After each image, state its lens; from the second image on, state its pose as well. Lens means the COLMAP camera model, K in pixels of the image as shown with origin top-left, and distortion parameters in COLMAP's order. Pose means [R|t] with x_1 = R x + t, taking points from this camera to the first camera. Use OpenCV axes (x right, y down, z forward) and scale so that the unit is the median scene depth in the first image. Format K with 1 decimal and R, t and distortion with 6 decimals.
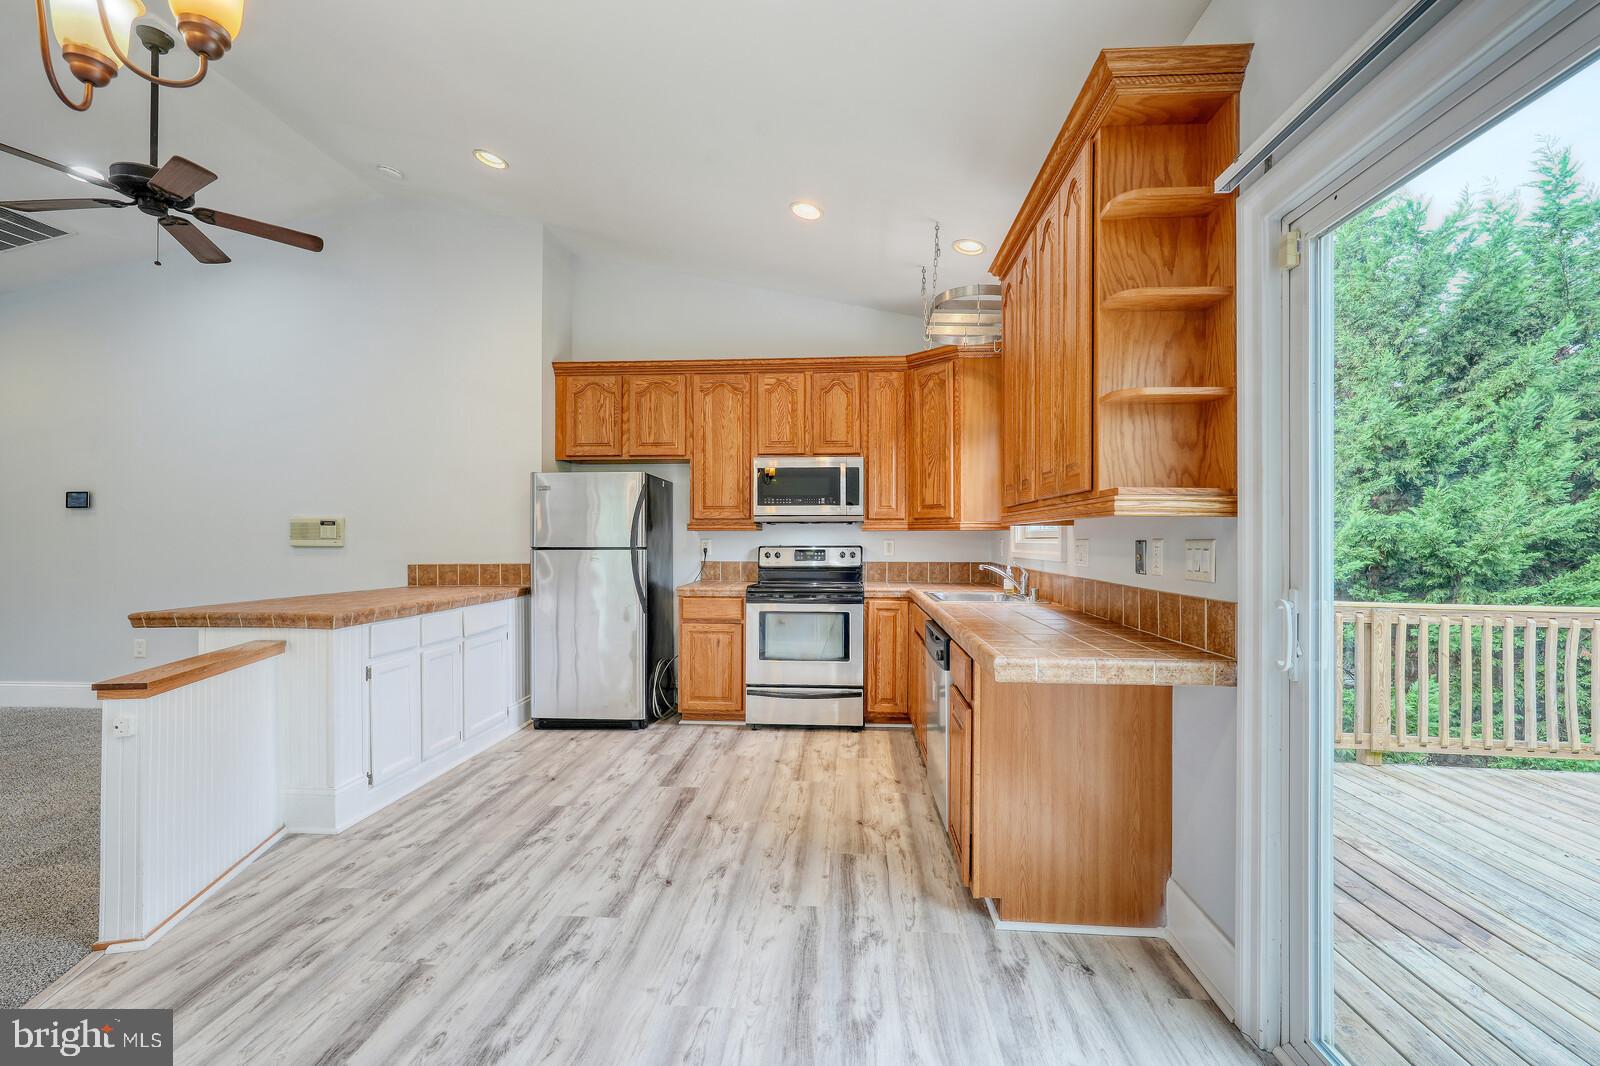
lens RADIAL K [[708.8, 0, 801.5], [0, 708.8, 538.0], [0, 0, 1]] dist [-0.002319, 0.000314]
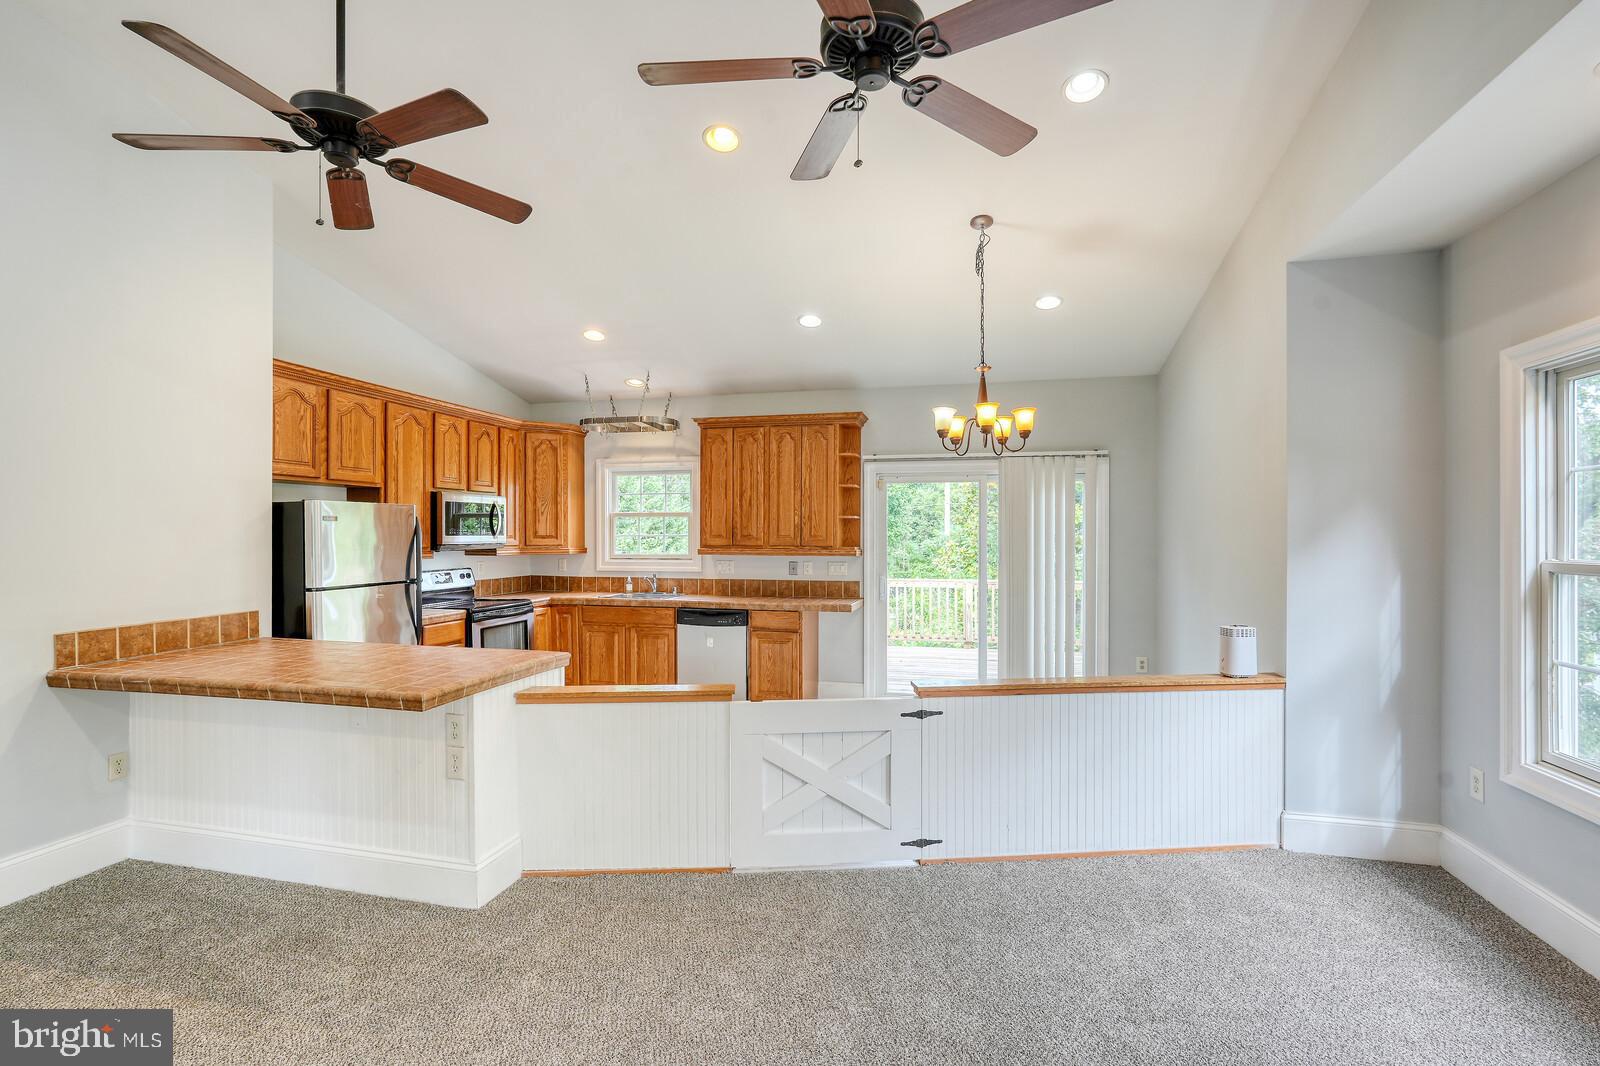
lens RADIAL K [[727.0, 0, 794.3], [0, 727.0, 536.2], [0, 0, 1]] dist [-0.002156, 0.000831]
pose [[0.170952, -0.005185, 0.985266, -1.107464], [-0.004947, 0.999969, 0.006121, -0.056070], [-0.985267, -0.005920, 0.170921, 0.281911]]
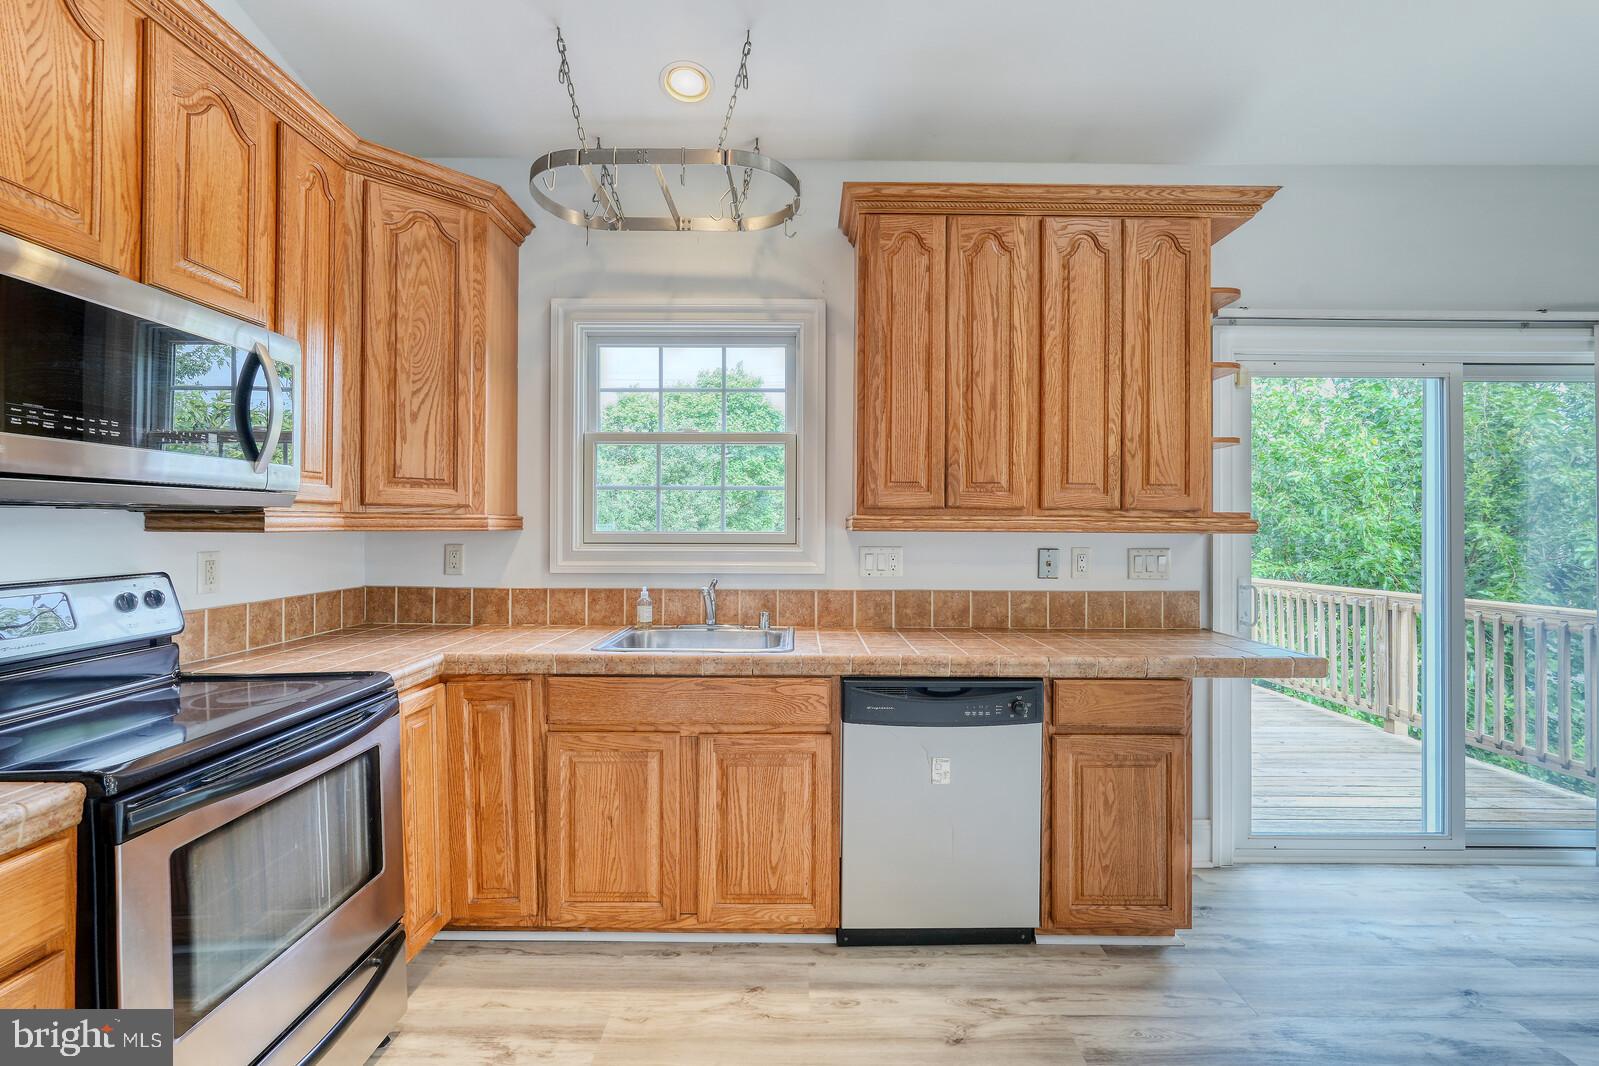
lens RADIAL K [[713.8, 0, 801.6], [0, 713.8, 521.0], [0, 0, 1]] dist [-0.018987, 0.011052]
pose [[-0.076667, 0.003256, 0.997051, -0.323373], [-0.009604, 0.999946, -0.004004, -0.017701], [-0.997010, -0.009883, -0.076632, 0.767588]]
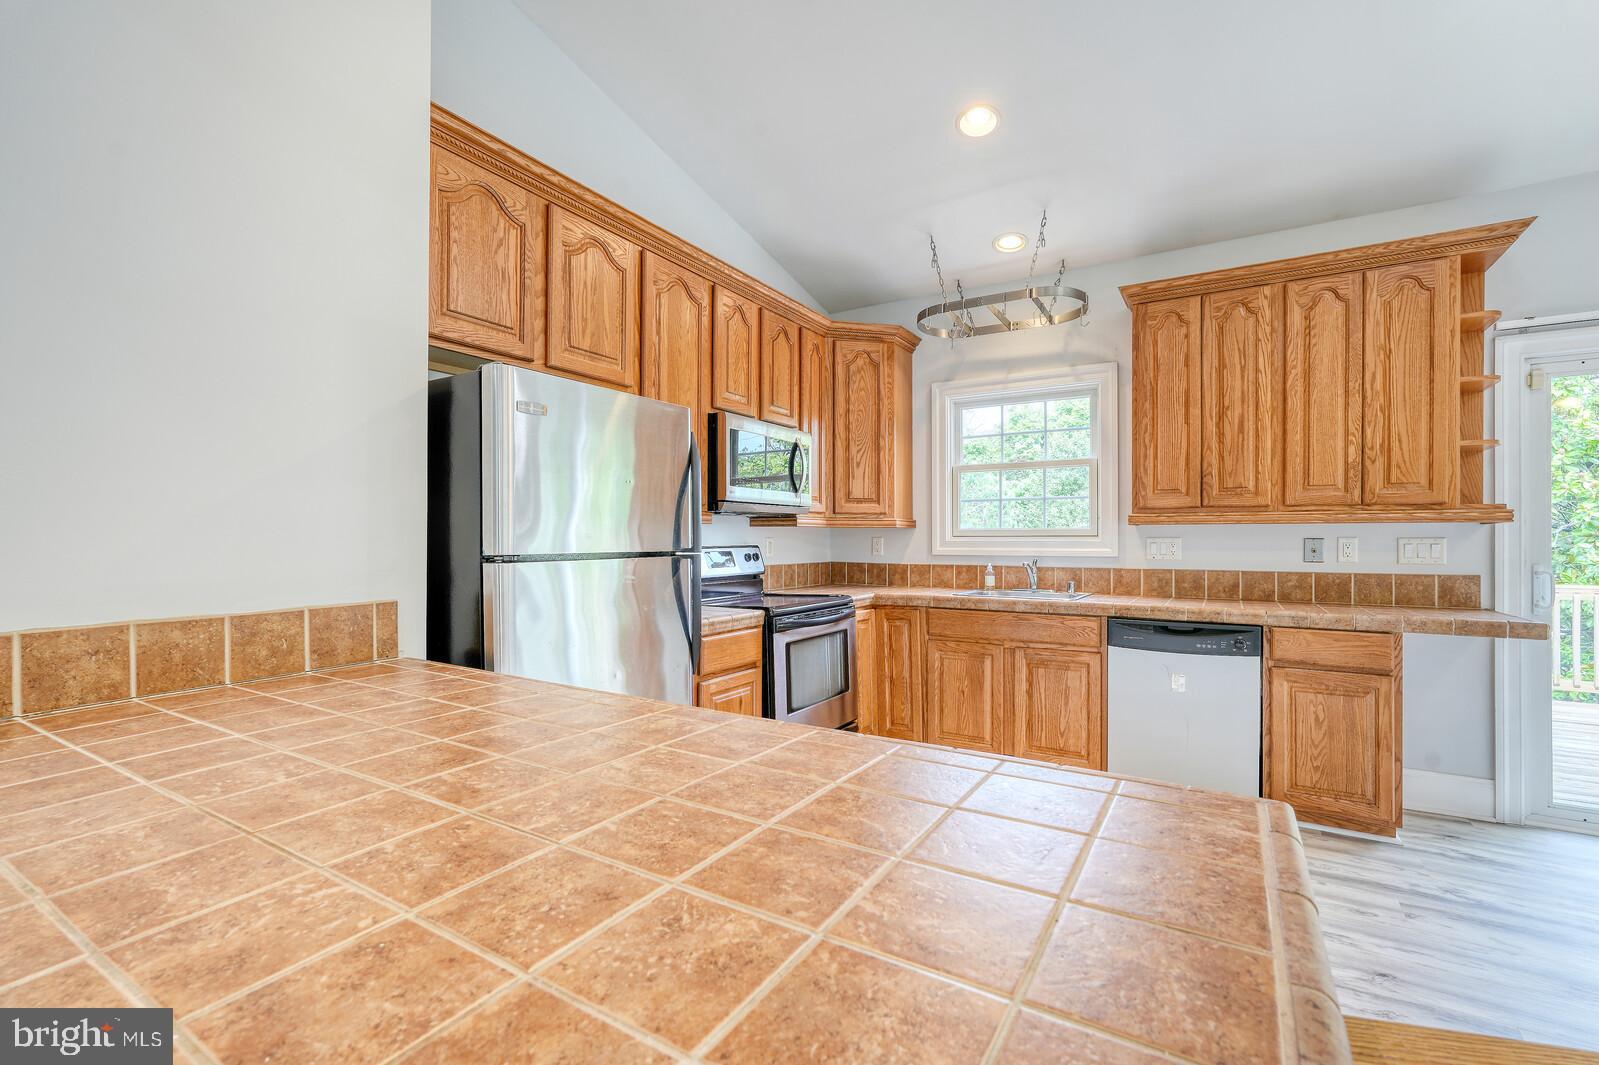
lens RADIAL K [[708.4, 0, 801.0], [0, 708.4, 537.5], [0, 0, 1]] dist [-0.002319, 0.000314]
pose [[0.452687, 0.000398, 0.891669, -0.636674], [-0.004315, 0.999989, 0.001745, 0.001109], [-0.891659, -0.004638, 0.452684, 0.659316]]
